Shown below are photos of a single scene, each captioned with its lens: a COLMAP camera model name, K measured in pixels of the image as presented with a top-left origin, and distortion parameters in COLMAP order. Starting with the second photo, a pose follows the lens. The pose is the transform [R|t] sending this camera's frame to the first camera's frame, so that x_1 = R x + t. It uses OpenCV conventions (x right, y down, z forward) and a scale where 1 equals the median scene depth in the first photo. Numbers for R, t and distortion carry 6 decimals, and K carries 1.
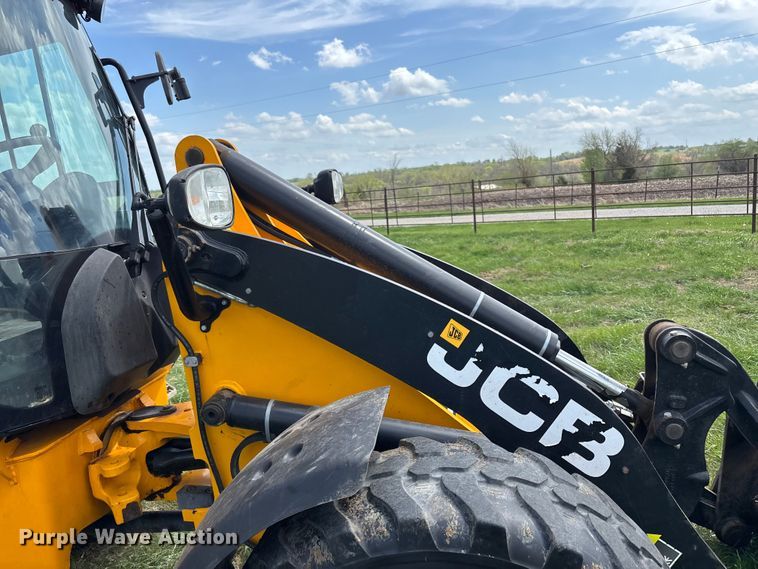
lens RADIAL K [[548.8, 0, 370.1], [0, 548.8, 295.6], [0, 0, 1]] dist [0.006455, -0.003971]
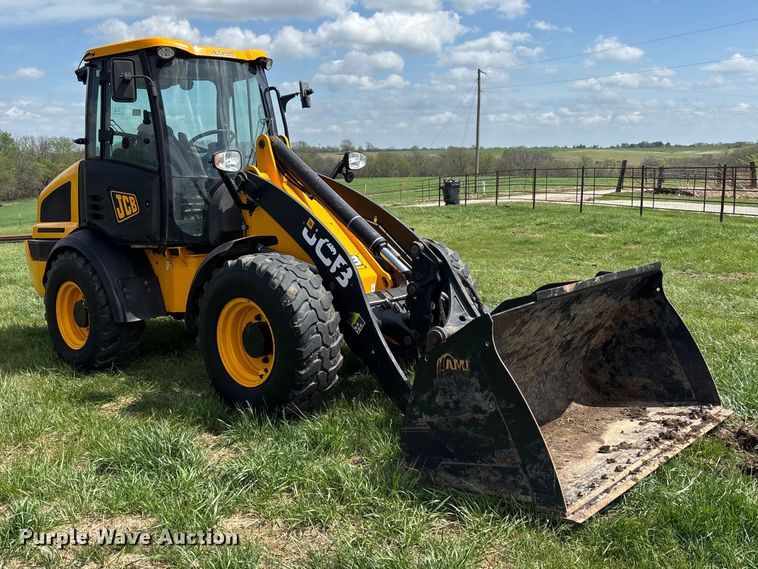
lens RADIAL K [[728.2, 0, 379.0], [0, 728.2, 284.5], [0, 0, 1]] dist [0.158350, -0.481070]
pose [[0.841886, 0.162756, -0.514527, 1.921397], [-0.168118, 0.985090, 0.036524, 0.149649], [0.512800, 0.055753, 0.856696, -1.483473]]
